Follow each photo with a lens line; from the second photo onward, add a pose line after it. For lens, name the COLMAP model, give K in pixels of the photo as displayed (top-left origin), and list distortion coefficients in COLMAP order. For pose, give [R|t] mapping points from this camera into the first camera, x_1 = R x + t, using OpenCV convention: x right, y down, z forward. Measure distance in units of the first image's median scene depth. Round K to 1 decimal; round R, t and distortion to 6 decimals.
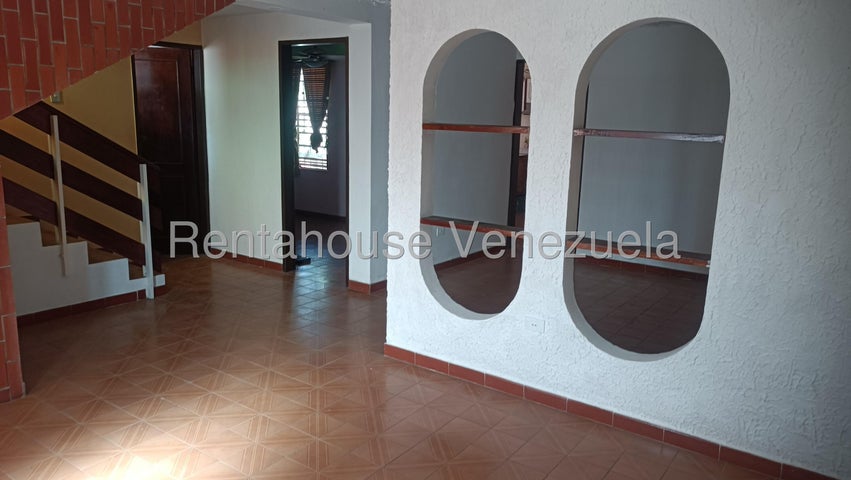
lens RADIAL K [[636.3, 0, 425.4], [0, 636.3, 239.6], [0, 0, 1]] dist [0.037788, -0.012212]
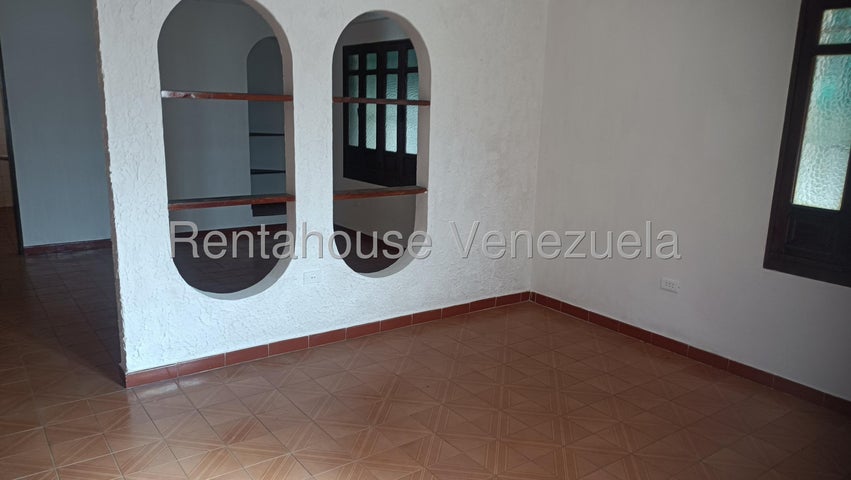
lens RADIAL K [[636.3, 0, 422.0], [0, 636.3, 236.8], [0, 0, 1]] dist [0.037788, -0.012212]
pose [[0.316619, -0.211562, 0.924659, -0.754285], [0.169877, 0.971697, 0.164156, -0.080374], [-0.933217, 0.105103, 0.343597, 0.434009]]
